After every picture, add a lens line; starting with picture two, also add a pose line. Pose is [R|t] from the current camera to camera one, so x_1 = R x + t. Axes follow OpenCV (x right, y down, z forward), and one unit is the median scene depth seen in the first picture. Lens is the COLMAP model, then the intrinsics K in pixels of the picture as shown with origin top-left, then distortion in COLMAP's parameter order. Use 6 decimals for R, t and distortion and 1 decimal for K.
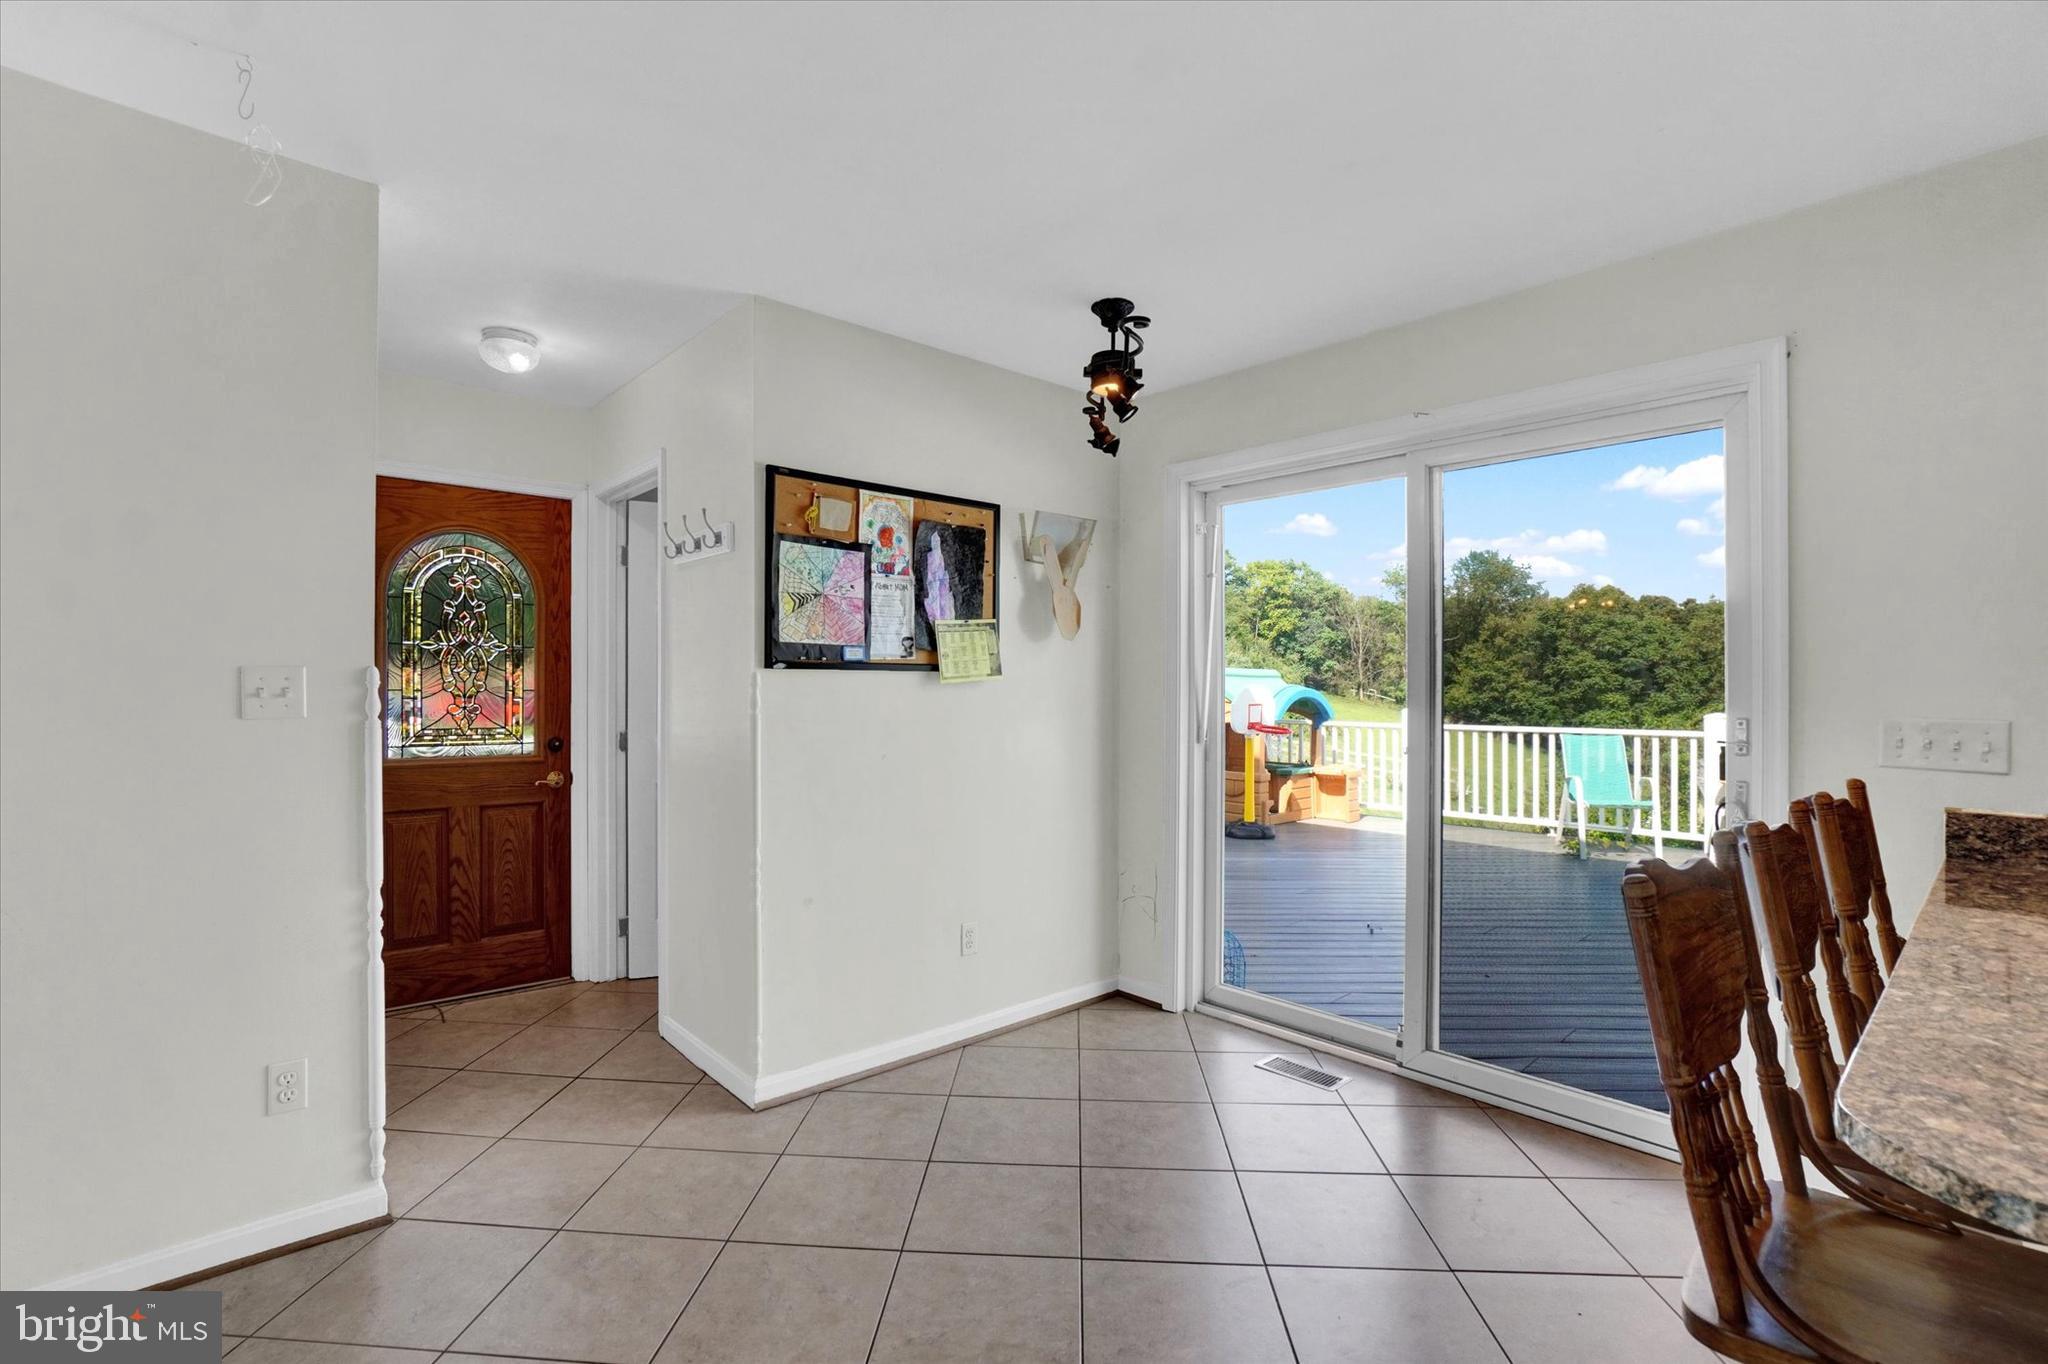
lens RADIAL K [[918.2, 0, 1020.3], [0, 918.2, 675.2], [0, 0, 1]] dist [-0.056510, 0.017555]
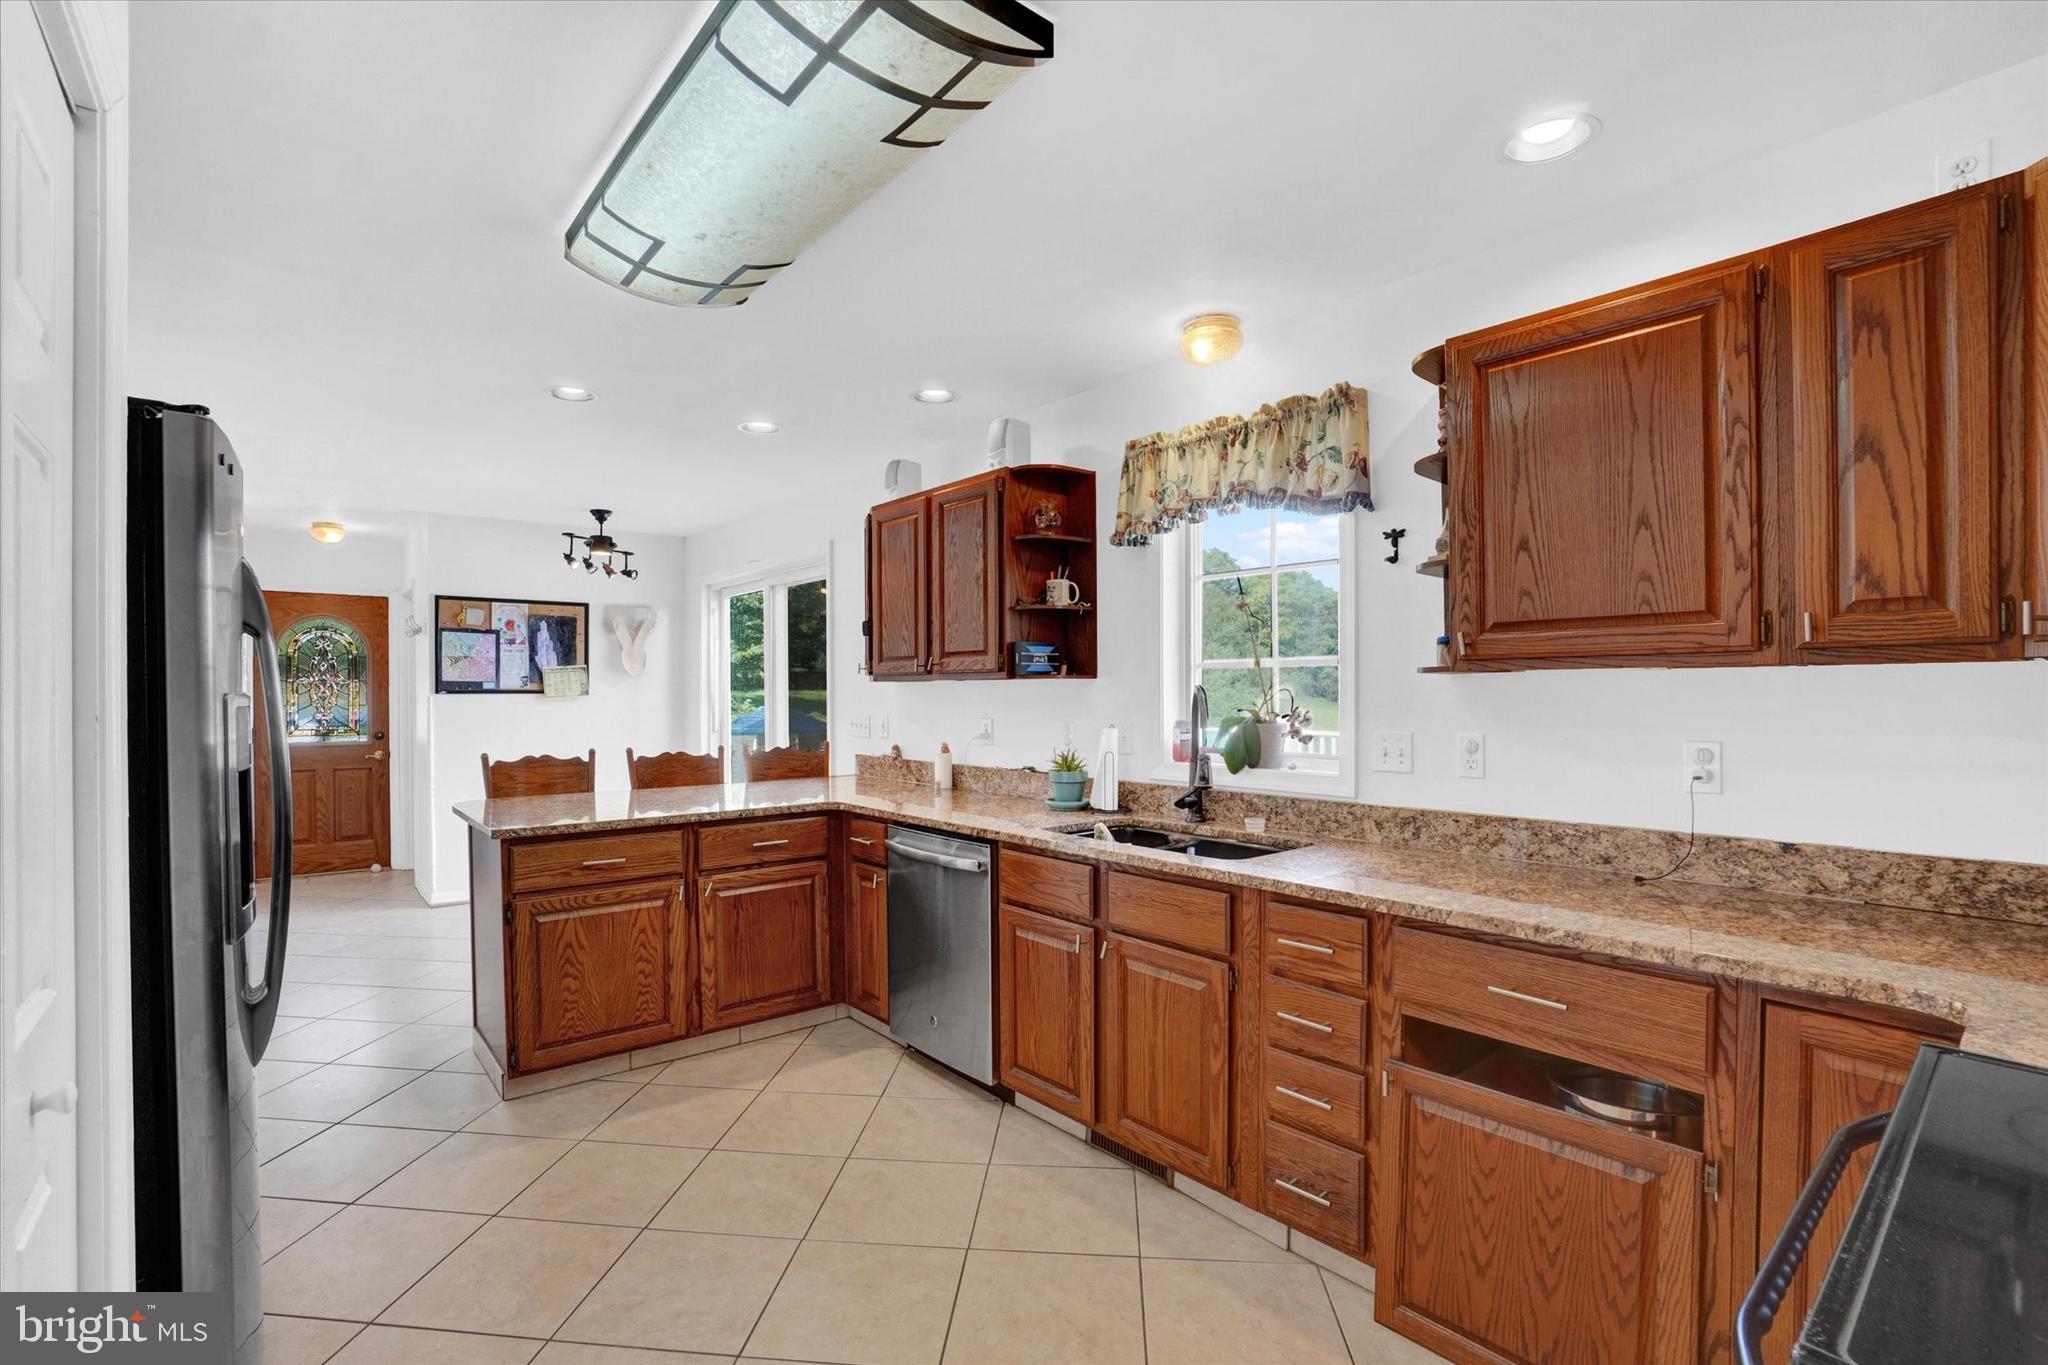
lens RADIAL K [[918.2, 0, 1020.3], [0, 918.2, 675.7], [0, 0, 1]] dist [-0.056510, 0.017555]
pose [[0.999074, -0.009981, -0.041842, 0.995096], [0.009582, 0.999907, -0.009716, -0.013722], [0.041936, 0.009306, 0.999077, -0.858331]]
